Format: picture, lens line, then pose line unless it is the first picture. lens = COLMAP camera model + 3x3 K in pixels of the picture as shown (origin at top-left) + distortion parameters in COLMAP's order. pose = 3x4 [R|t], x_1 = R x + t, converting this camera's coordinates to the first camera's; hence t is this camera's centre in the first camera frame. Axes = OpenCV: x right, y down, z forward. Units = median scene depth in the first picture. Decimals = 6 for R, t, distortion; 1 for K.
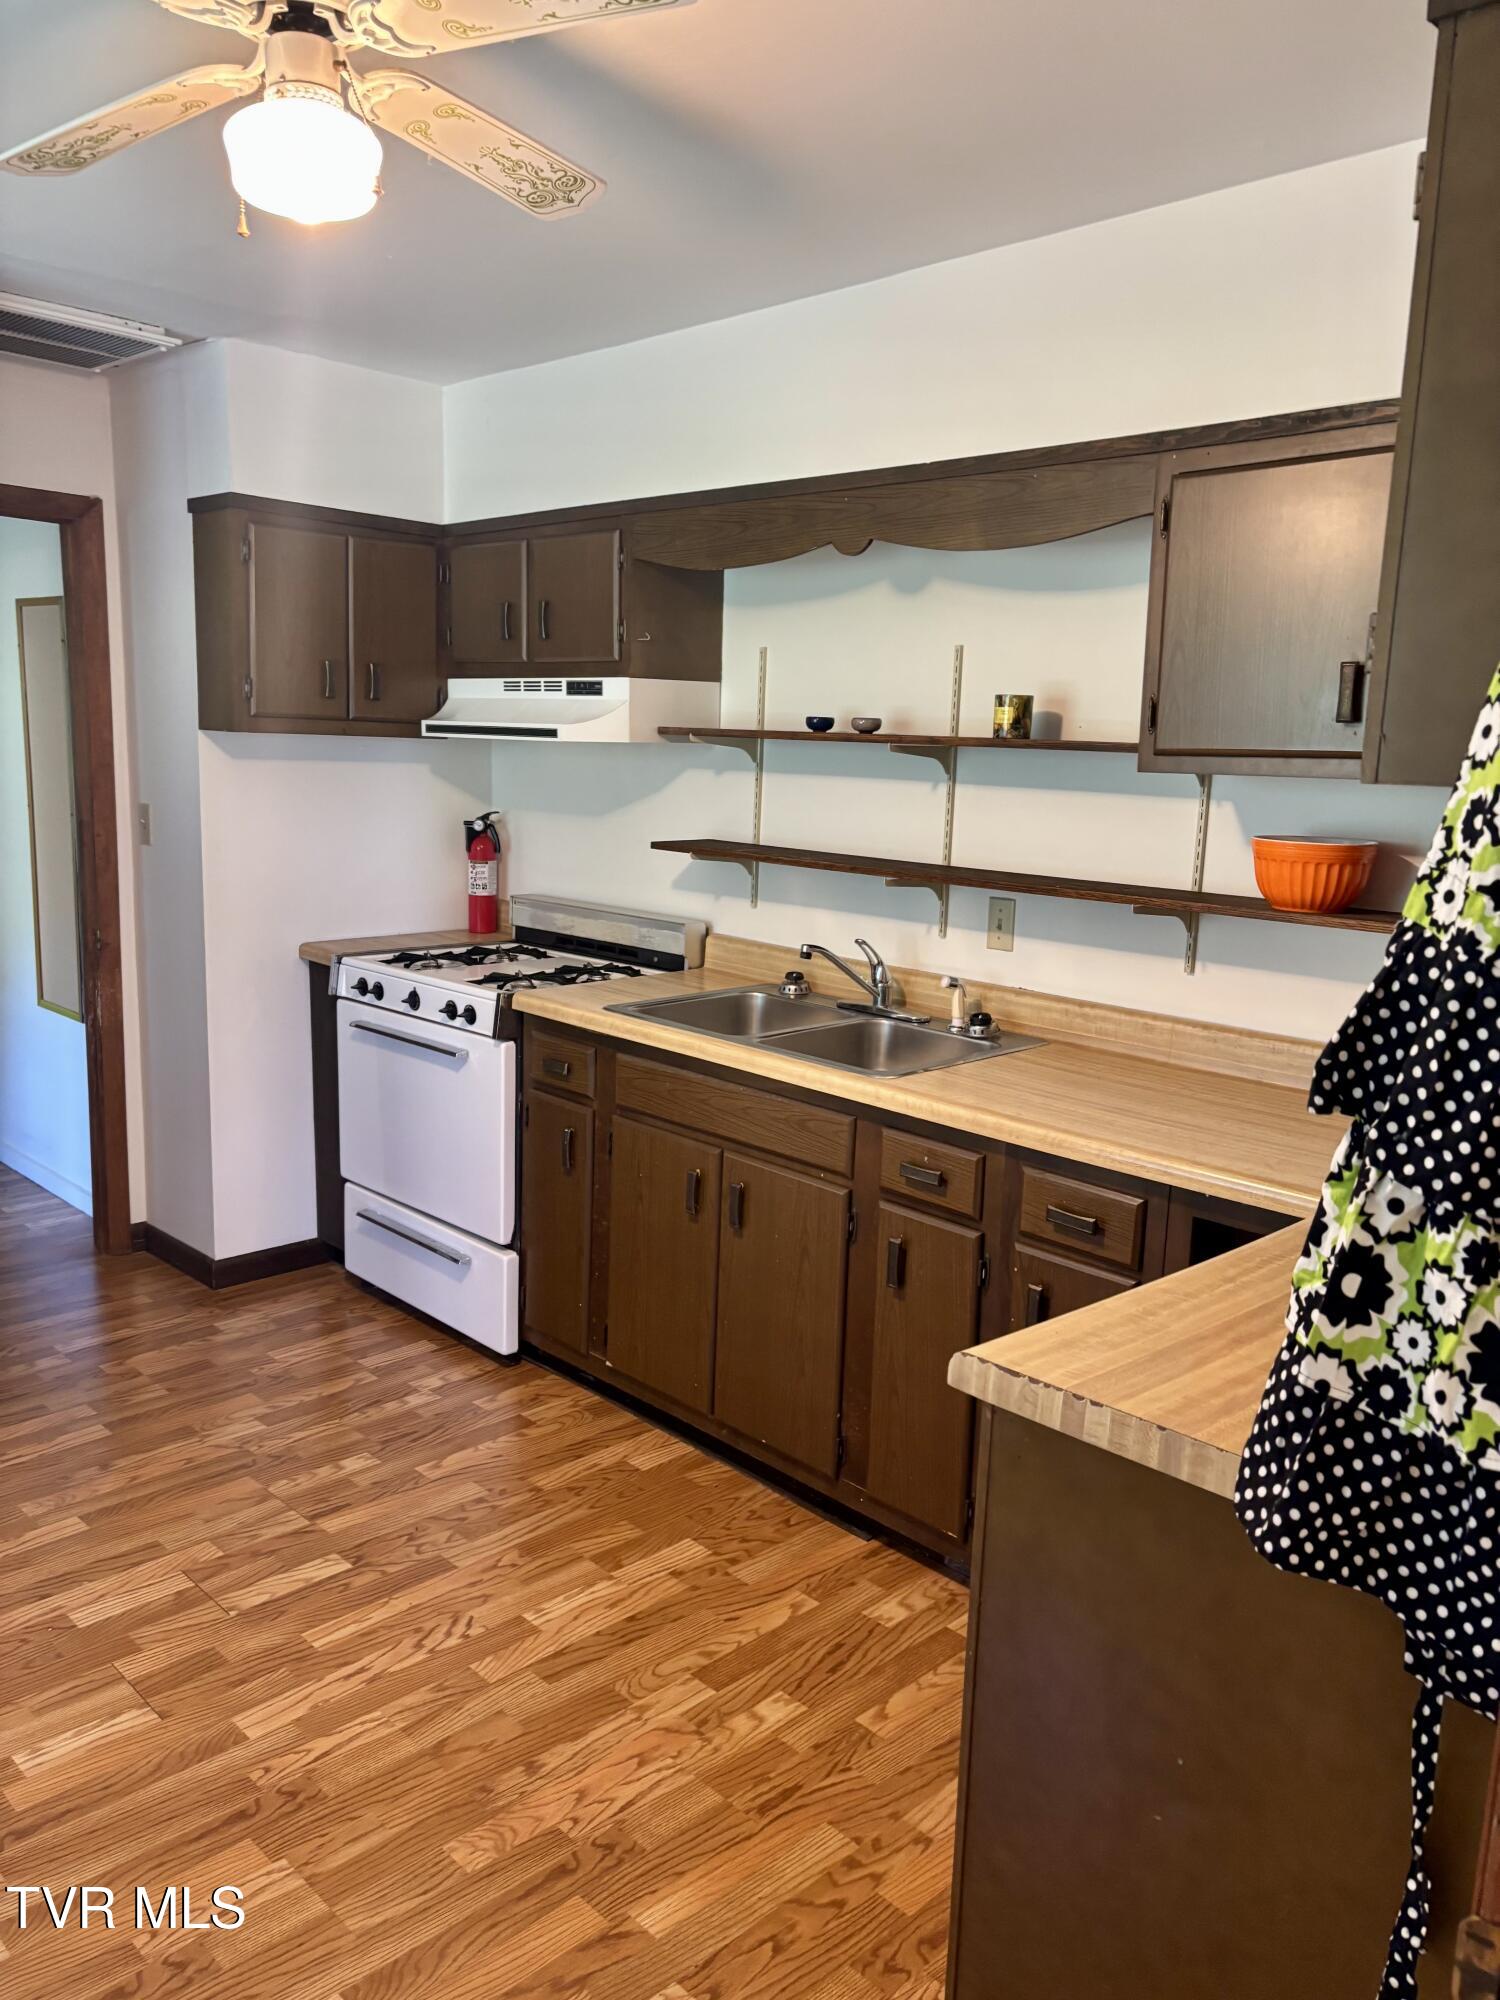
lens RADIAL K [[1504.8, 0, 744.2], [0, 1504.8, 1010.3], [0, 0, 1]] dist [0.047420, -0.053234]
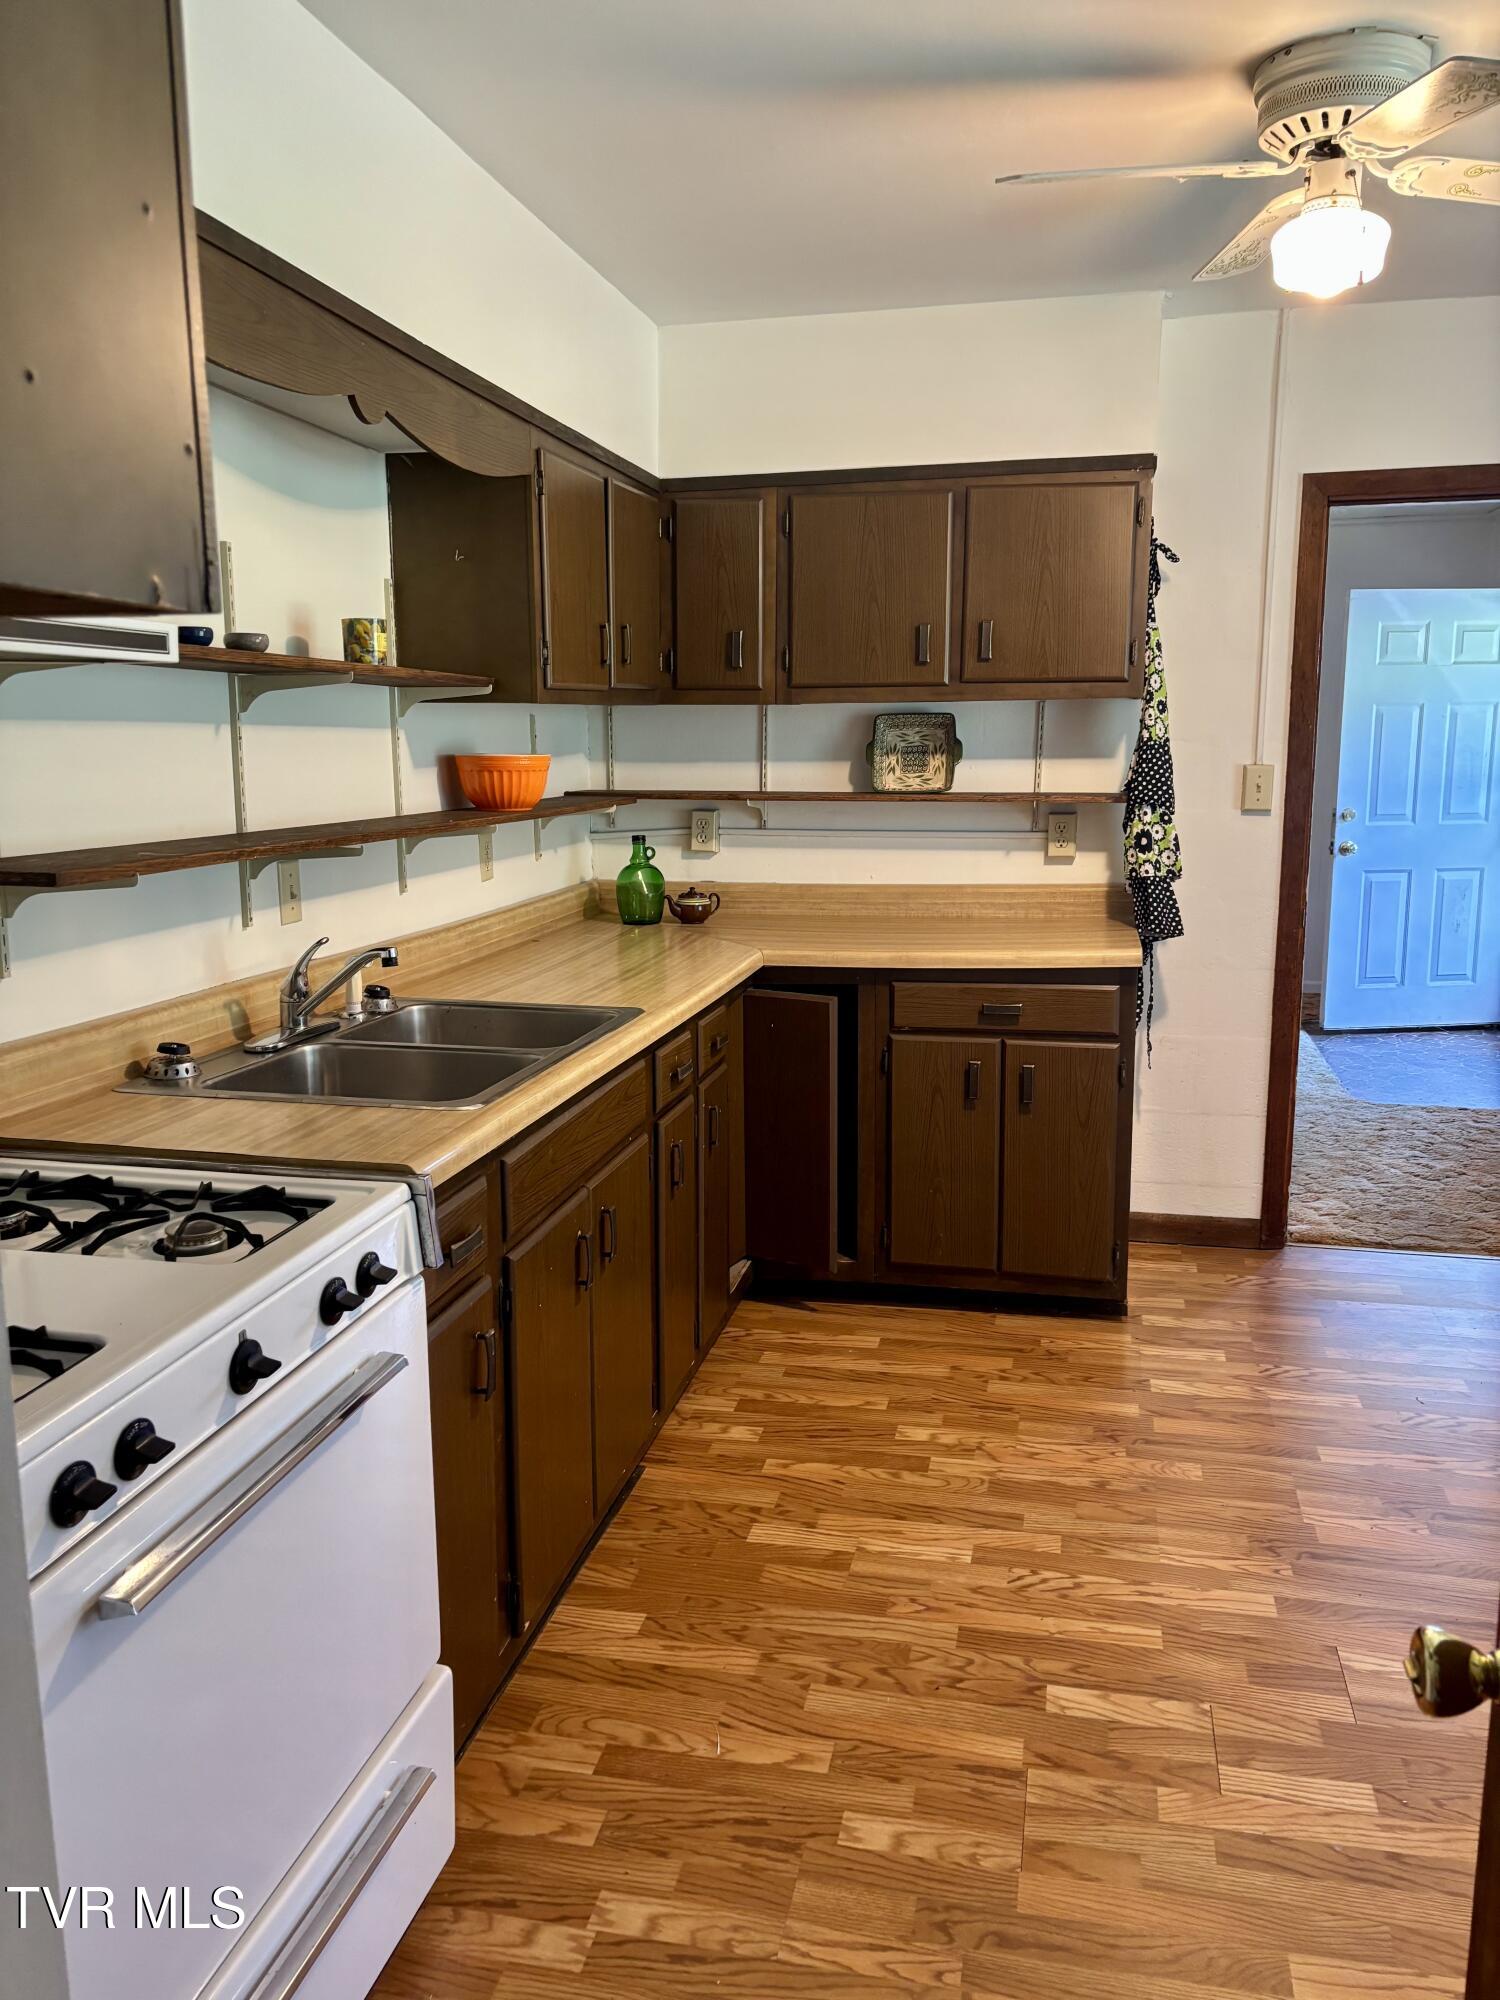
lens RADIAL K [[1504.8, 0, 767.7], [0, 1504.8, 993.8], [0, 0, 1]] dist [0.047420, -0.053234]
pose [[-0.551676, -0.171697, 0.816195, -0.738540], [0.128599, 0.949370, 0.286633, -0.232529], [-0.824085, 0.263090, -0.501665, 1.357428]]
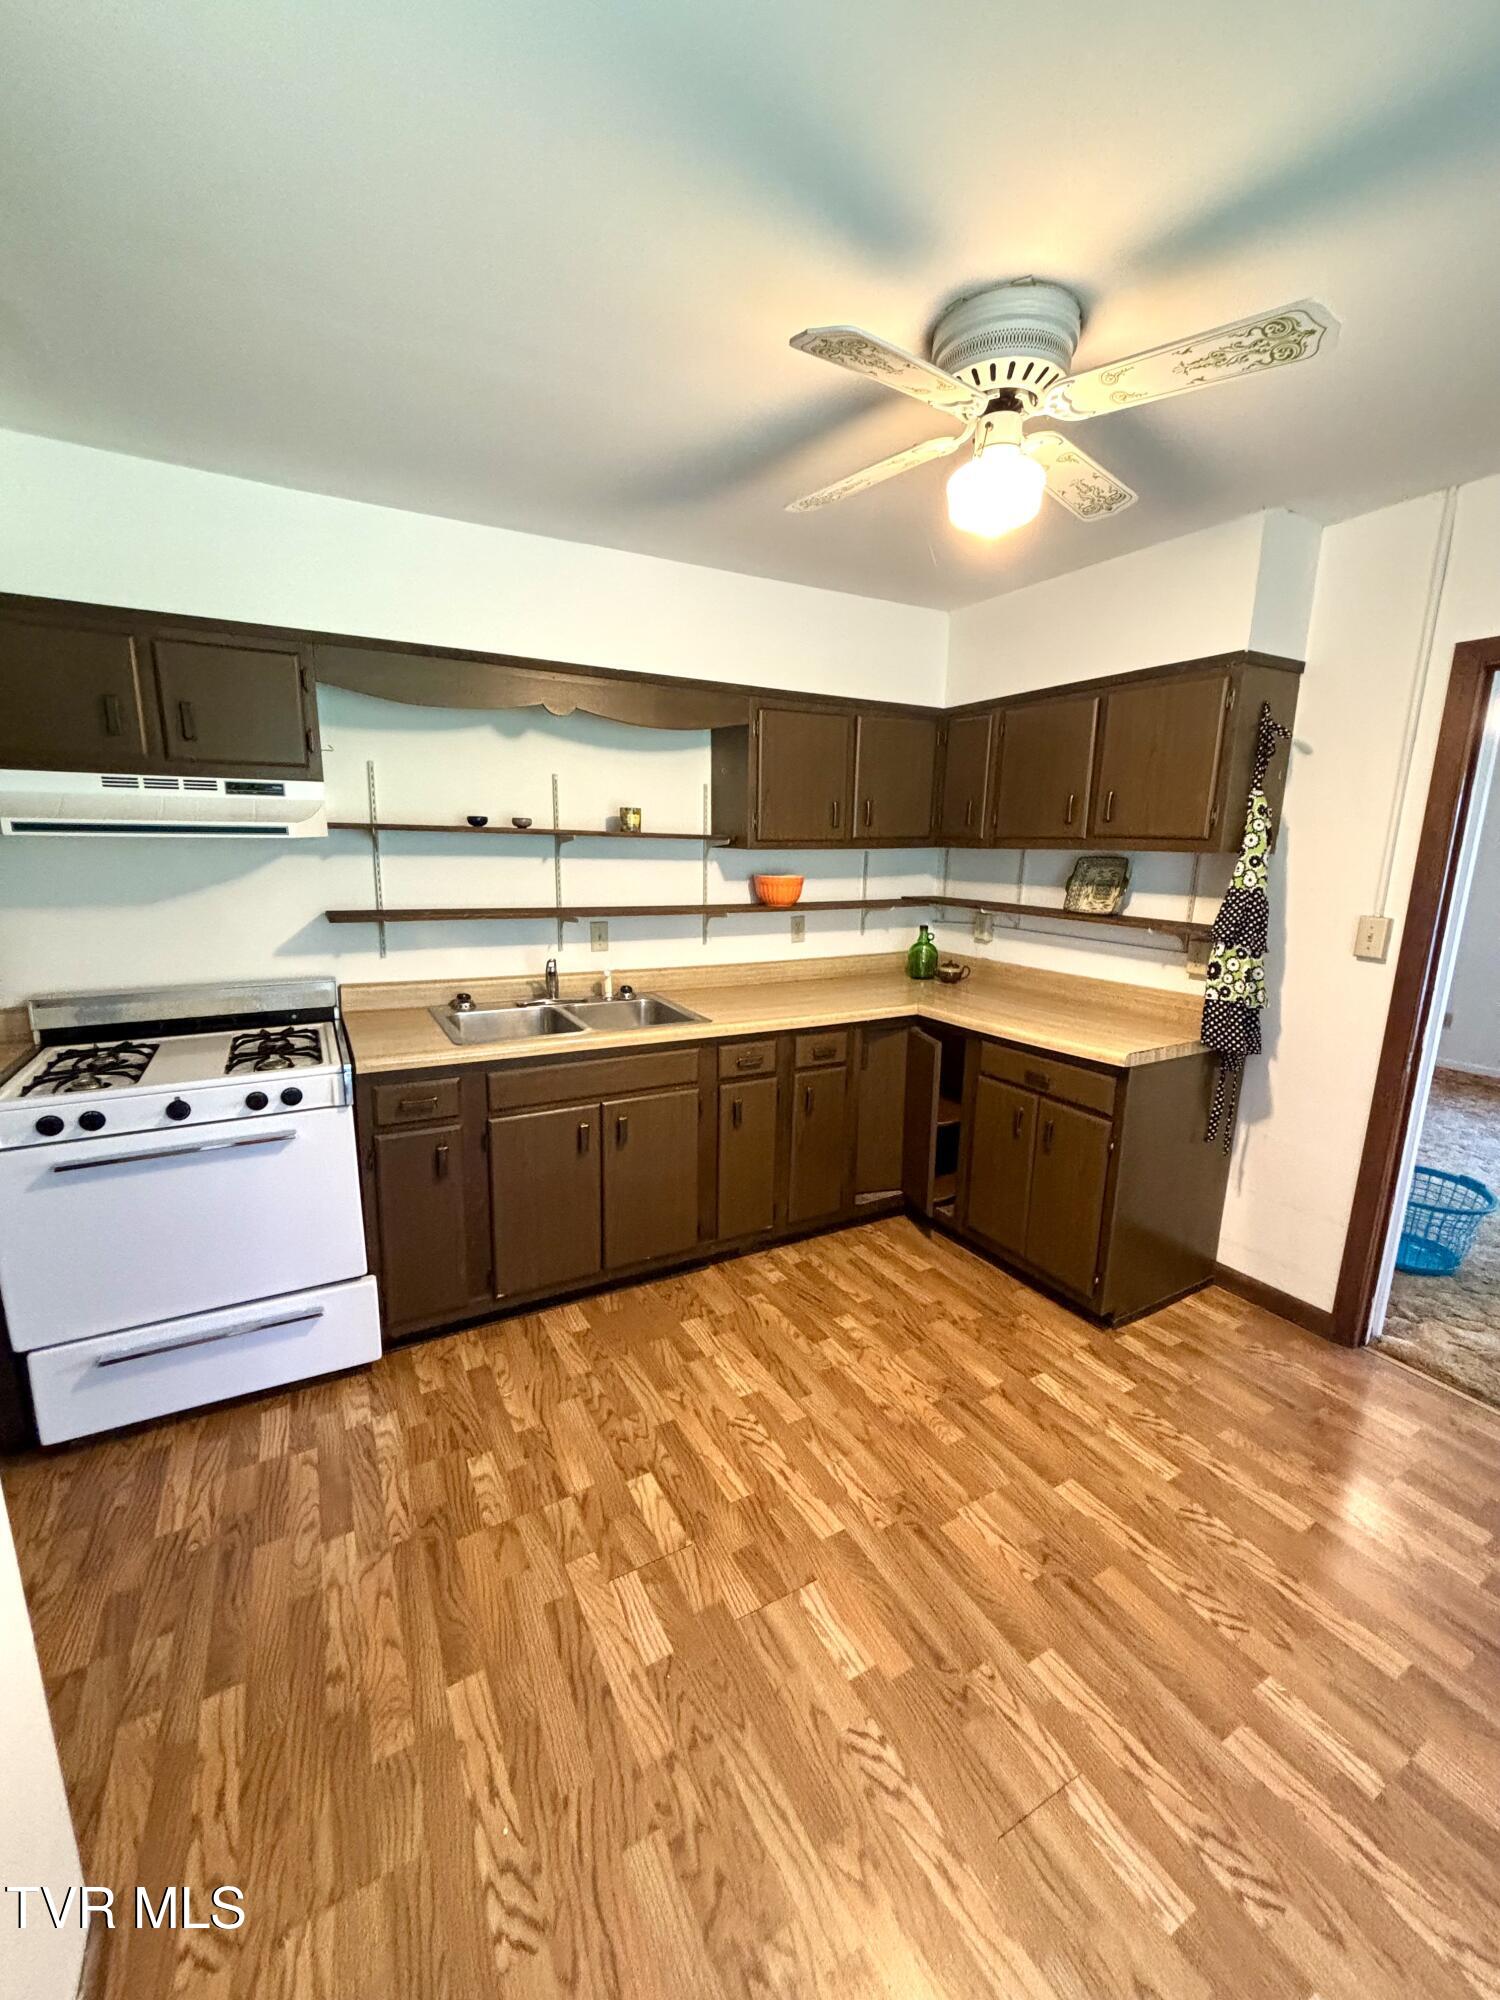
lens RADIAL K [[806.1, 0, 755.0], [0, 806.1, 1001.4], [0, 0, 1]] dist [-0.002482, -0.001464]
pose [[0.261417, -0.222141, 0.939316, -0.762983], [0.156619, 0.970022, 0.185815, -0.145067], [-0.952434, 0.098540, 0.288372, 0.627224]]
